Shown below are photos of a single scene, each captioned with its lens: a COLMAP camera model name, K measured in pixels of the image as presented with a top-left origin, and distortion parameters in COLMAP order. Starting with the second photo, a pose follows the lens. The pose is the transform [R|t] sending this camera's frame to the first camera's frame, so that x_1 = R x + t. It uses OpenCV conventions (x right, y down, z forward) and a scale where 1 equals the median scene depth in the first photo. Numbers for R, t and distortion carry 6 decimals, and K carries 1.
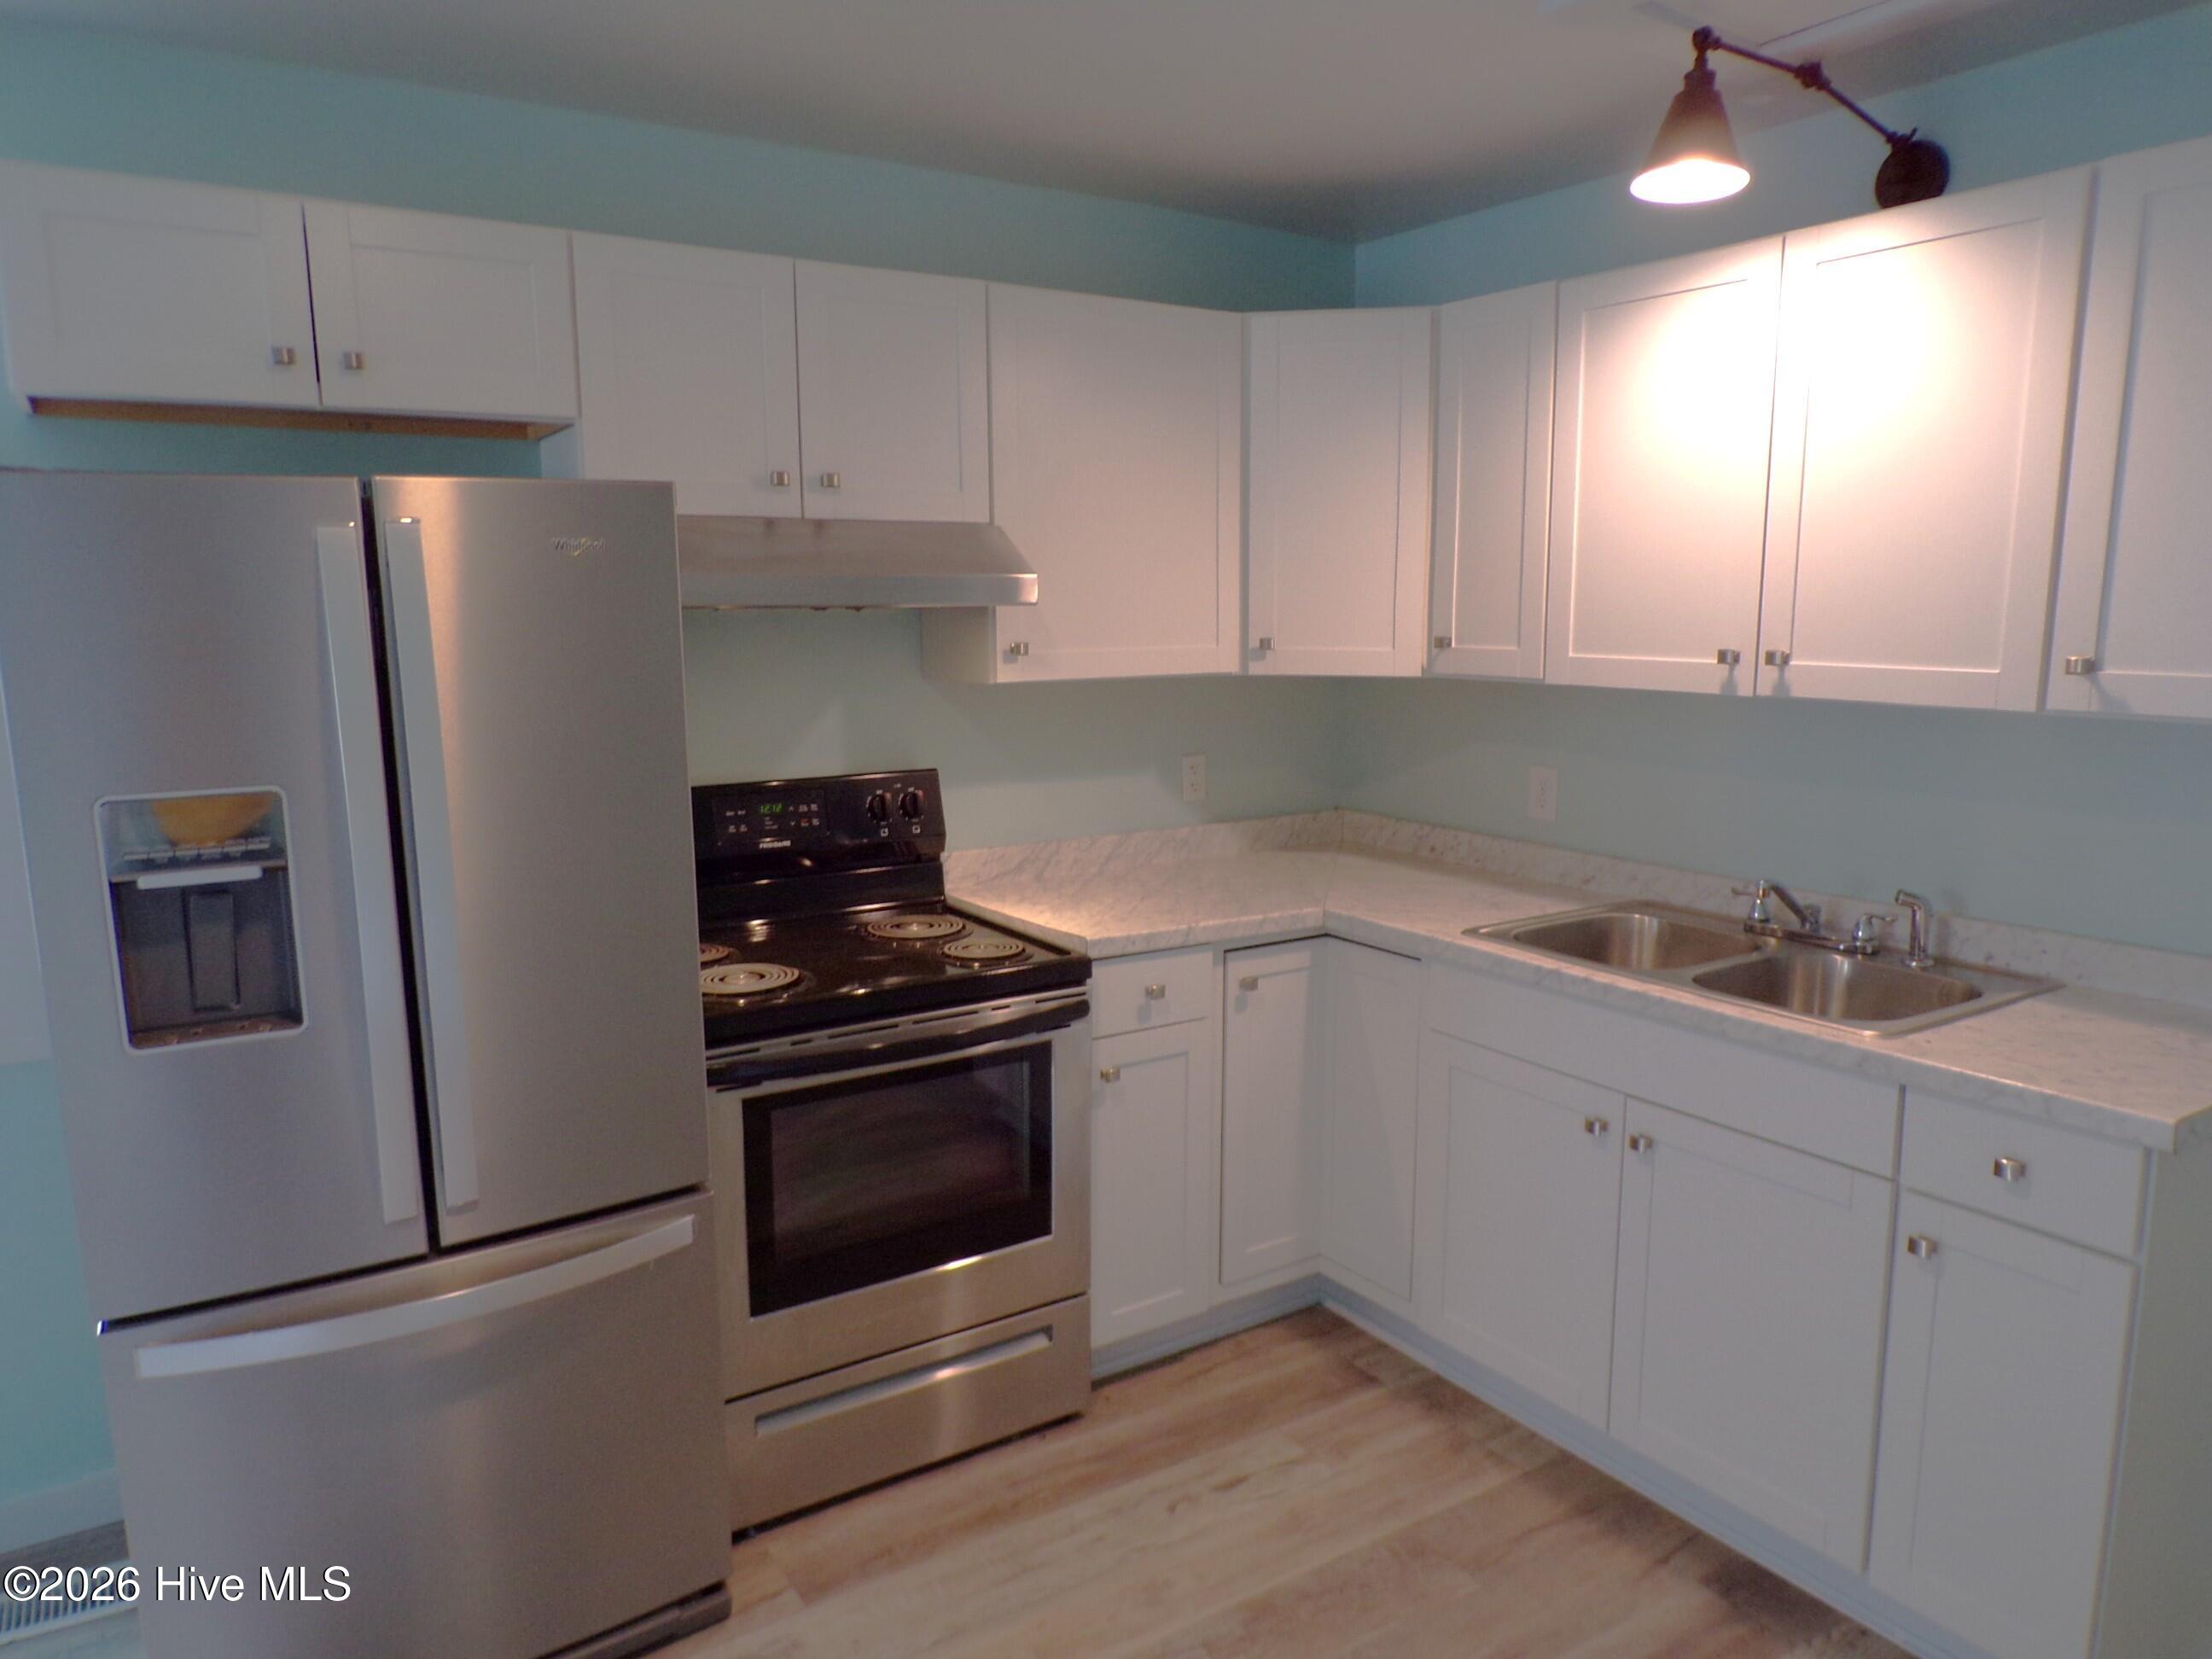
lens RADIAL K [[1473.0, 0, 1097.3], [0, 1473.0, 852.9], [0, 0, 1]] dist [-0.064711, 0.054165]
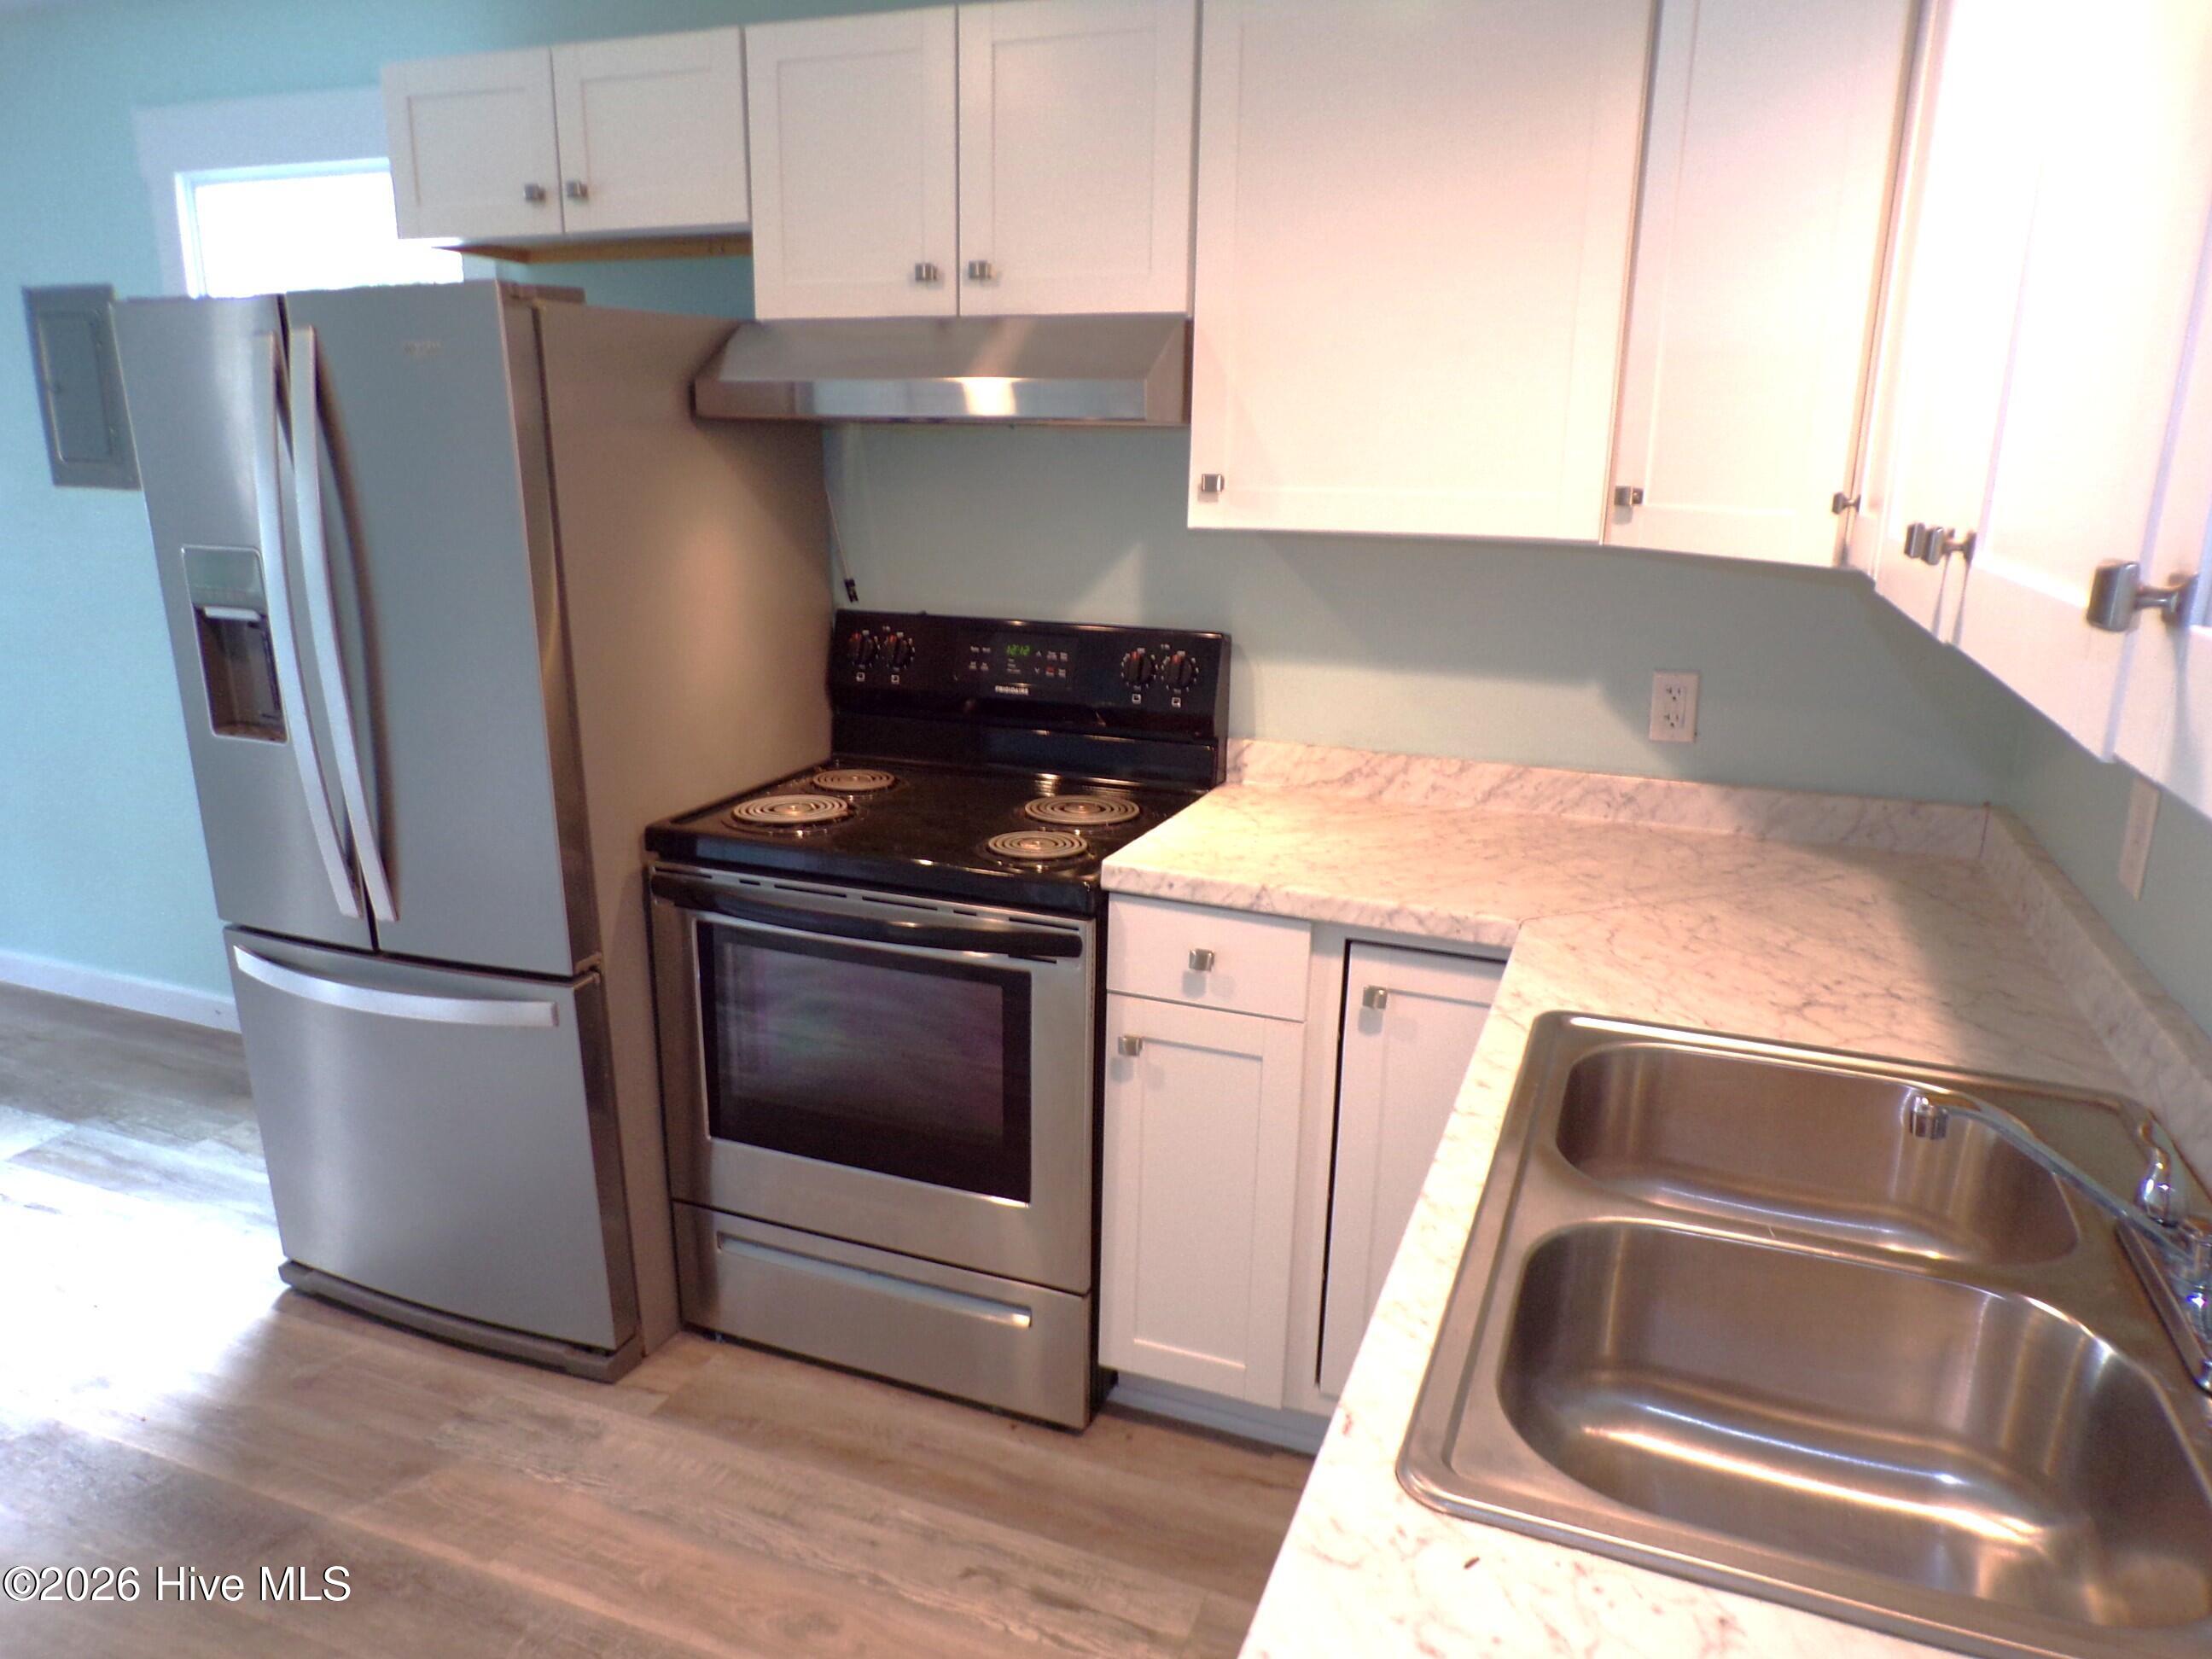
lens RADIAL K [[1473.0, 0, 1097.3], [0, 1473.0, 852.9], [0, 0, 1]] dist [-0.064711, 0.054165]
pose [[0.581309, 0.229803, -0.780558, 0.567937], [-0.159318, 0.972867, 0.167770, -0.071800], [0.797934, 0.026831, 0.602148, 0.515705]]
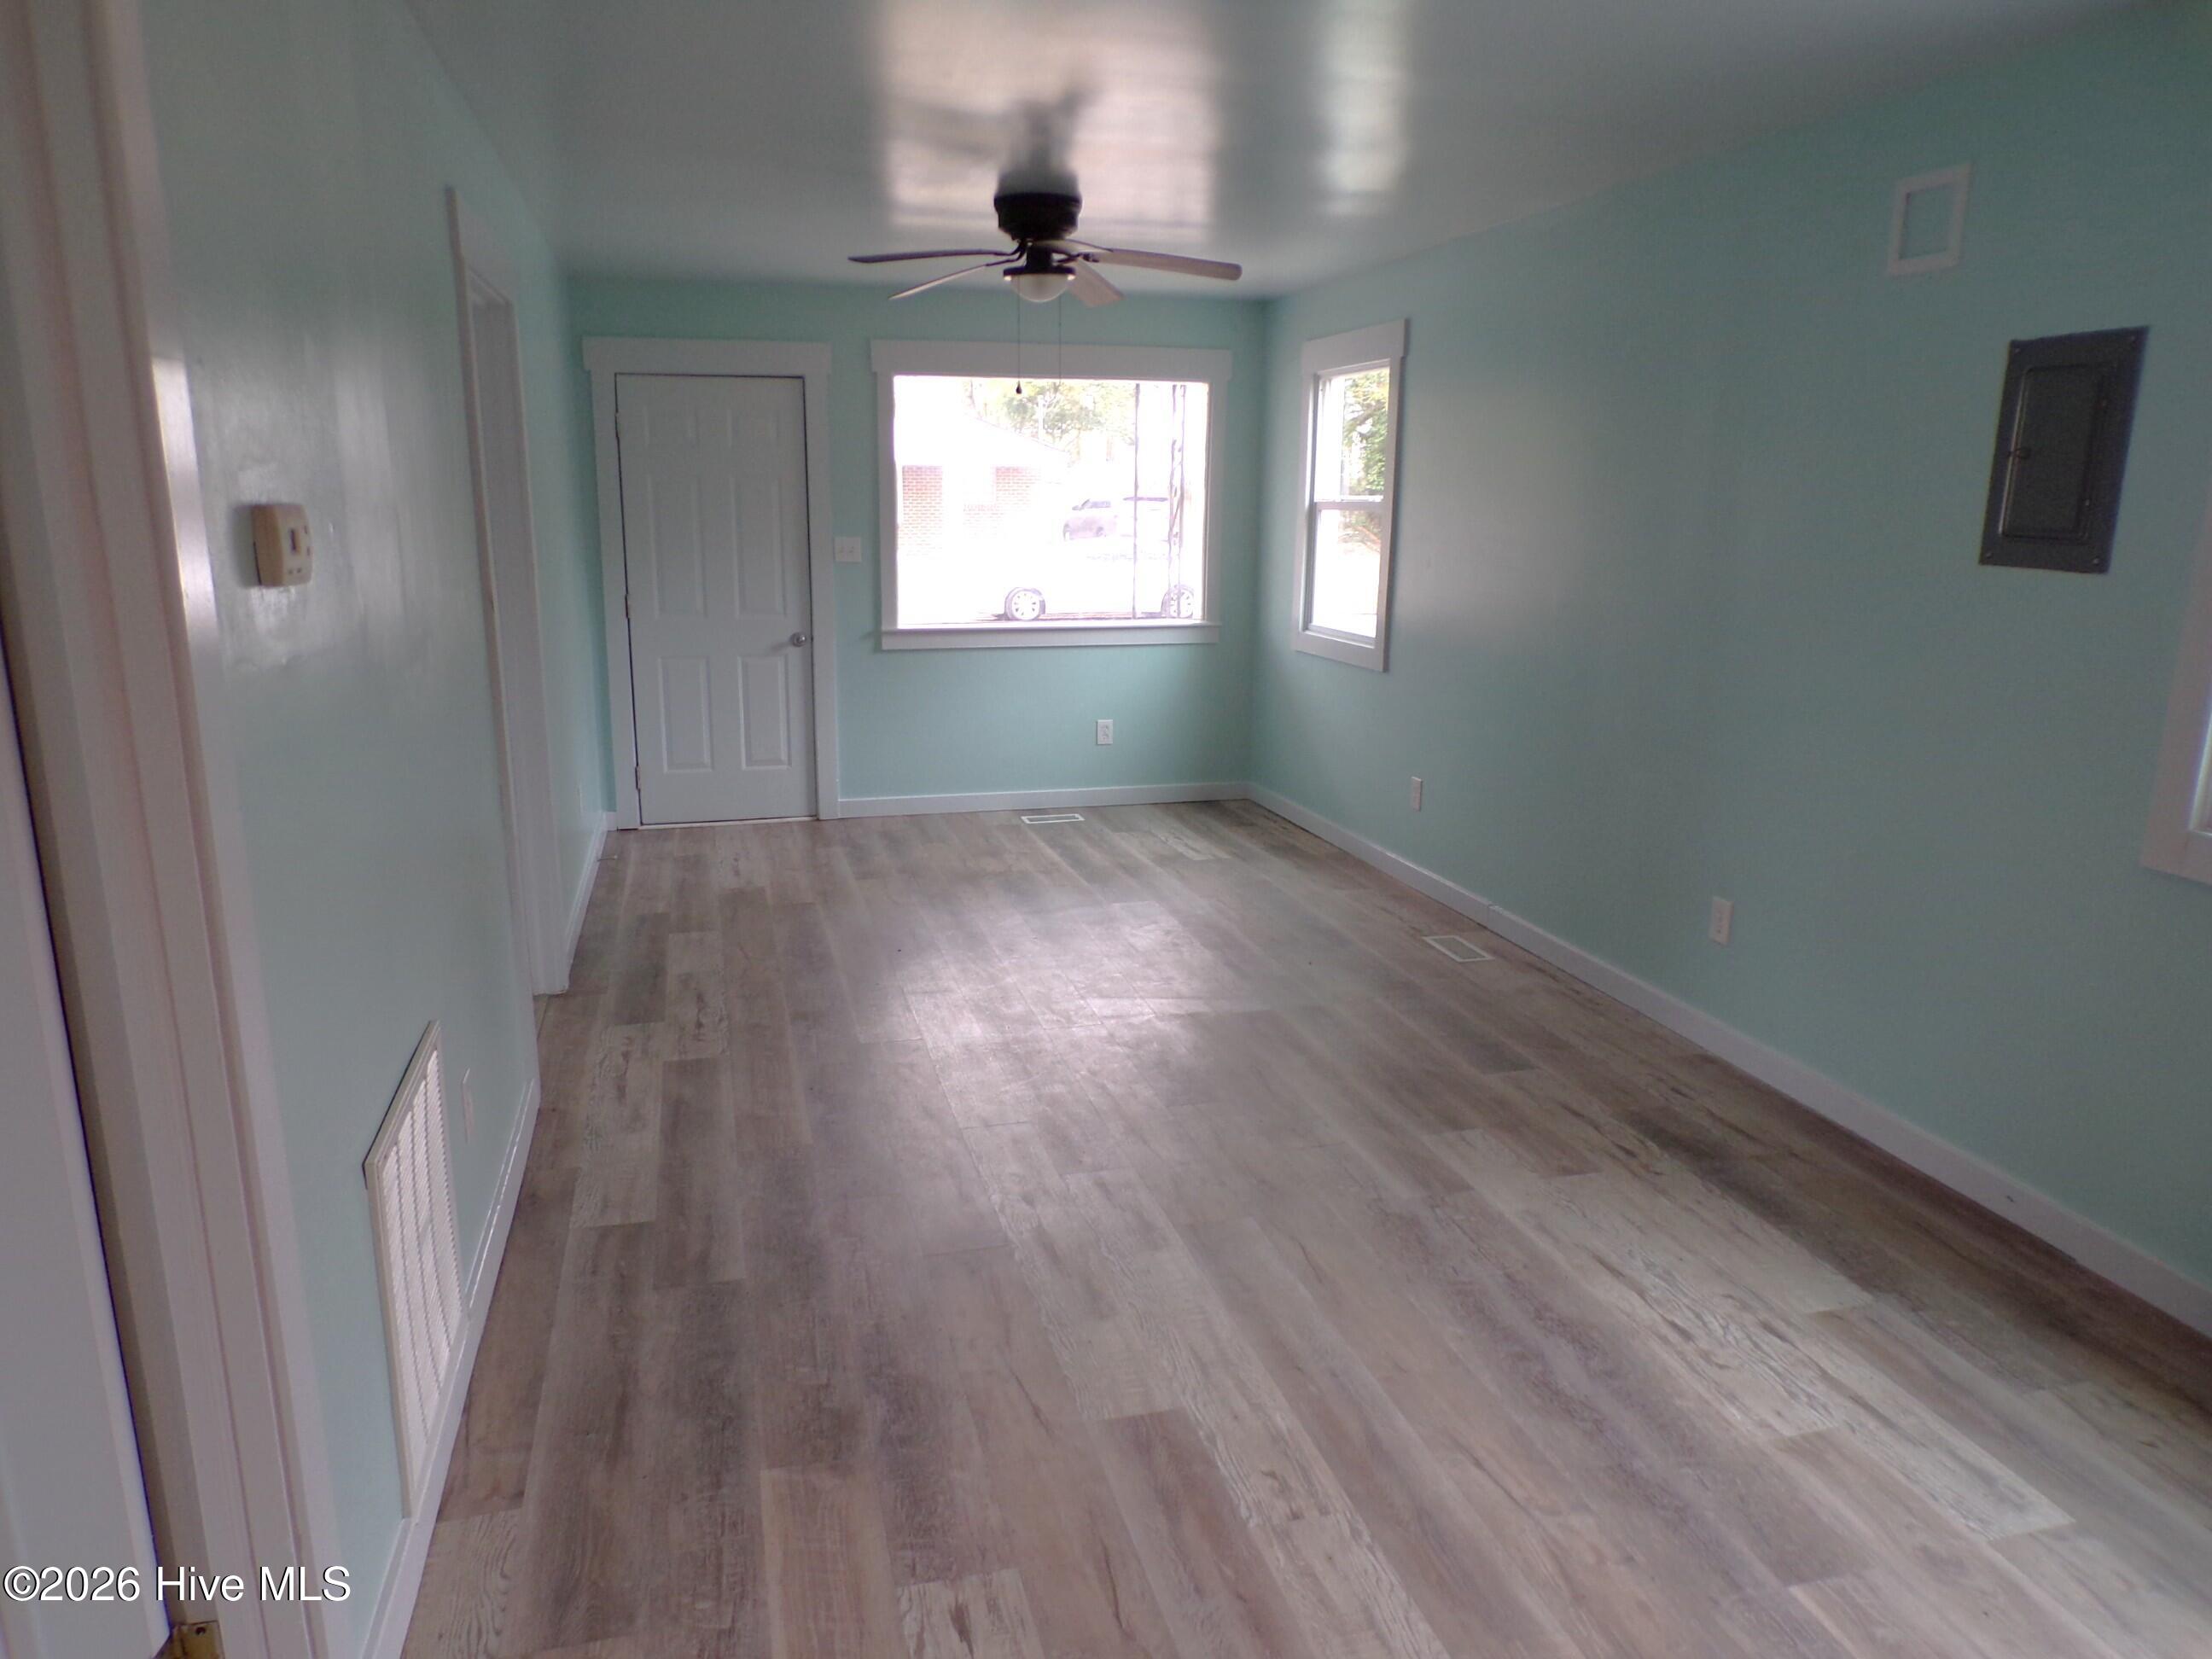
lens RADIAL K [[1473.0, 0, 1097.3], [0, 1473.0, 852.9], [0, 0, 1]] dist [-0.064711, 0.054165]
pose [[-0.317144, 0.229806, -0.920114, 0.254802], [-0.175112, 0.939326, 0.294962, -0.024946], [0.932071, 0.254668, -0.257660, 0.238426]]
